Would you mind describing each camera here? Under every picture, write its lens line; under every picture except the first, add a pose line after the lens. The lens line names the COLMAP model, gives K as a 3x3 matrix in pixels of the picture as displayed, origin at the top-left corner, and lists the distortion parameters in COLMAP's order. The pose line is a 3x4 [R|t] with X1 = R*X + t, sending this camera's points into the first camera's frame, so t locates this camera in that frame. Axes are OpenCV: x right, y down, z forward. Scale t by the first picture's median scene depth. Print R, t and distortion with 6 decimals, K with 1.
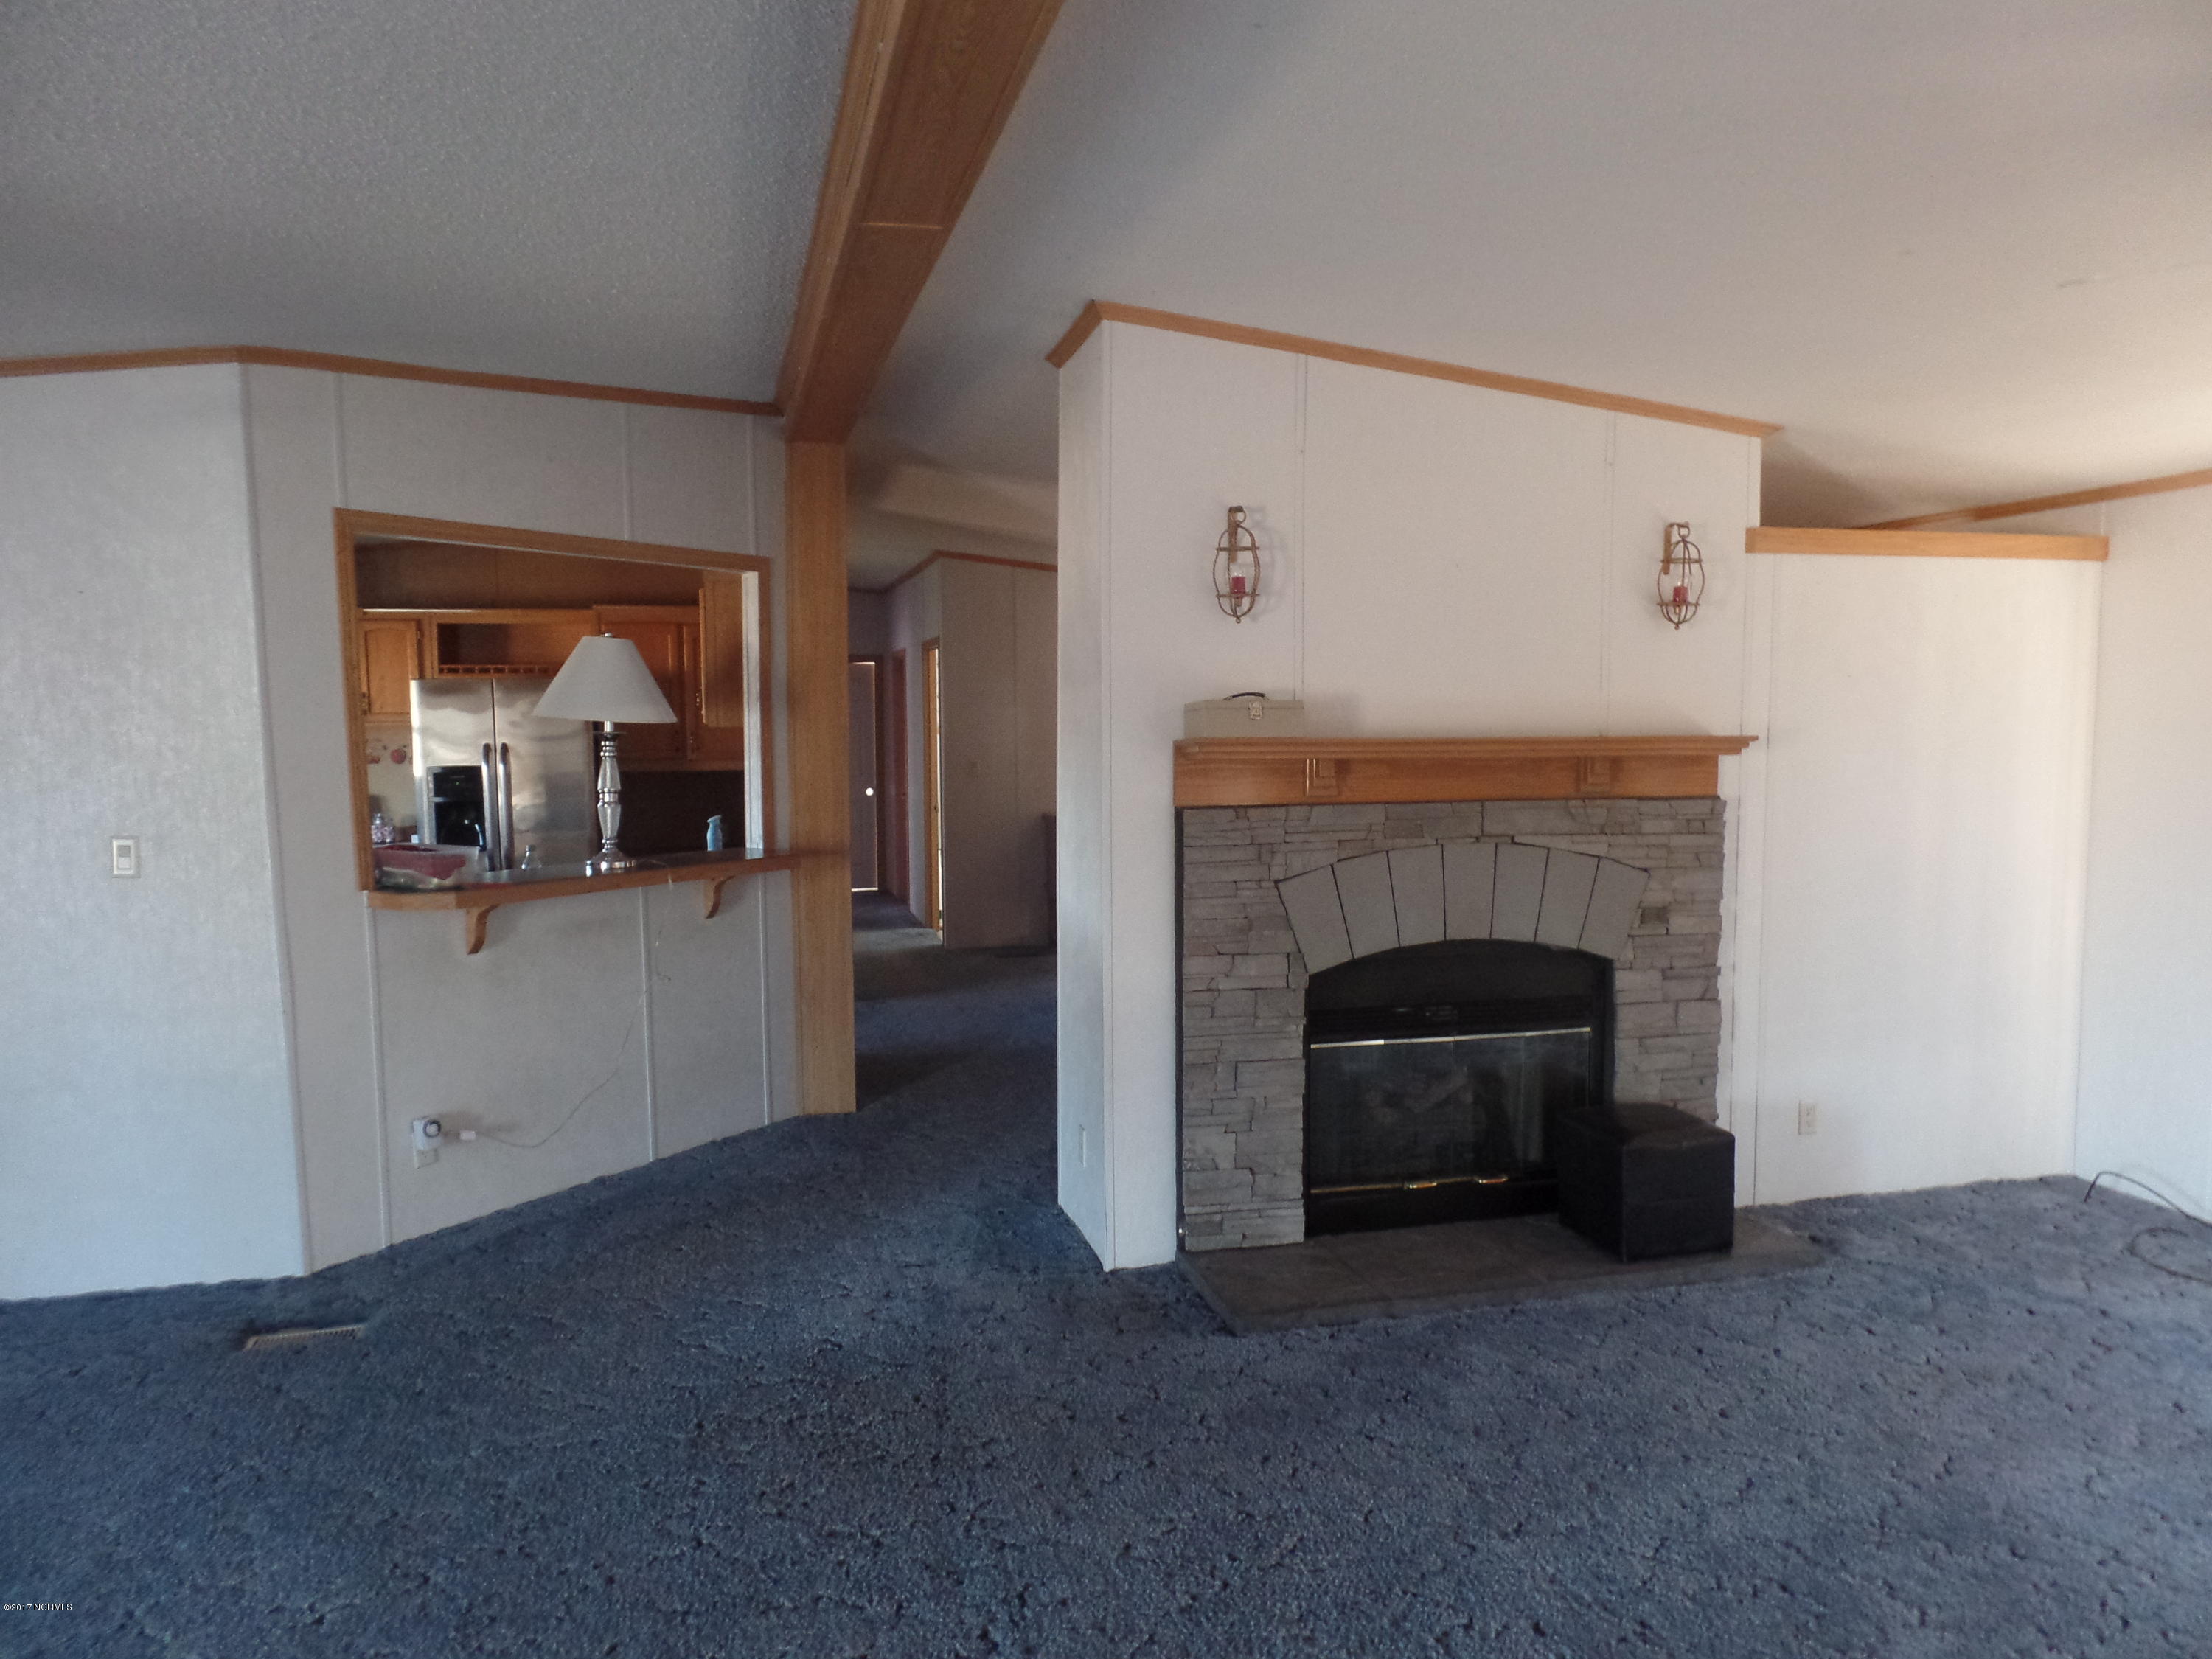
lens RADIAL K [[1519.1, 0, 1102.6], [0, 1519.1, 836.9], [0, 0, 1]] dist [0.005833, 0.004125]
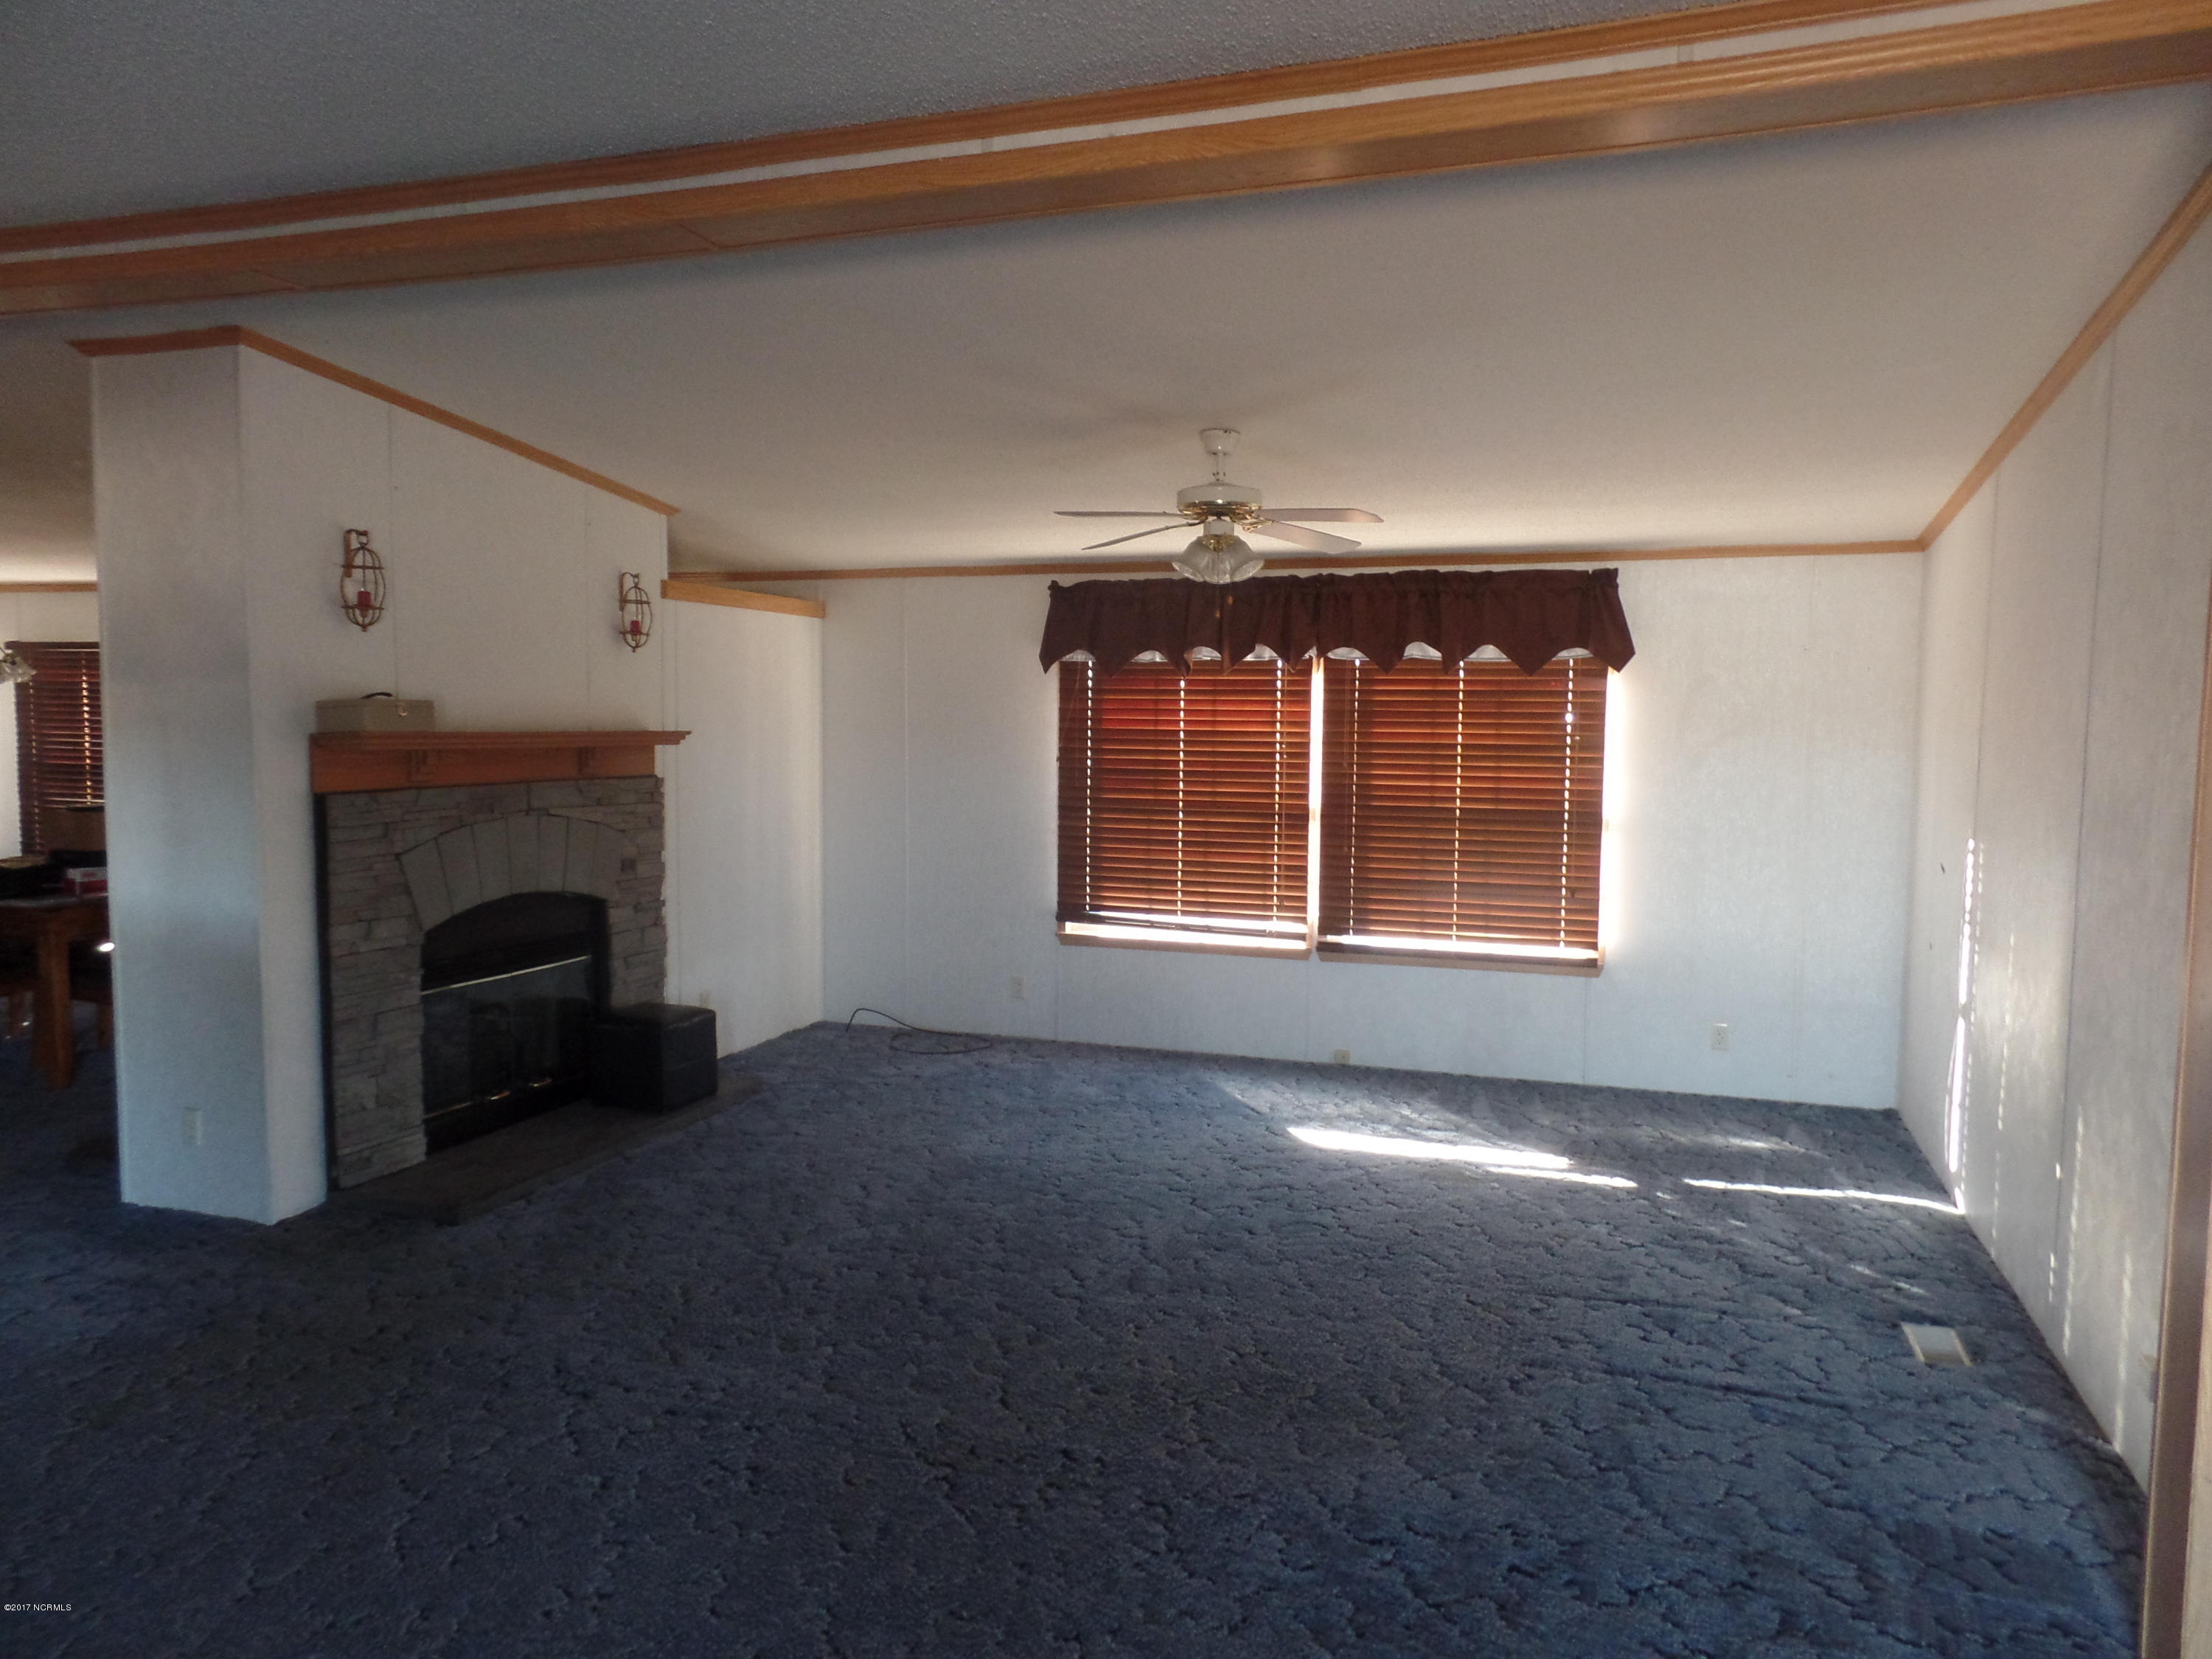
lens RADIAL K [[1519.1, 0, 1102.6], [0, 1519.1, 836.9], [0, 0, 1]] dist [0.005833, 0.004125]
pose [[0.557152, -0.054380, 0.828628, -0.539591], [0.050066, 0.998238, 0.031848, 0.005370], [-0.828900, 0.023743, 0.558893, -0.098777]]
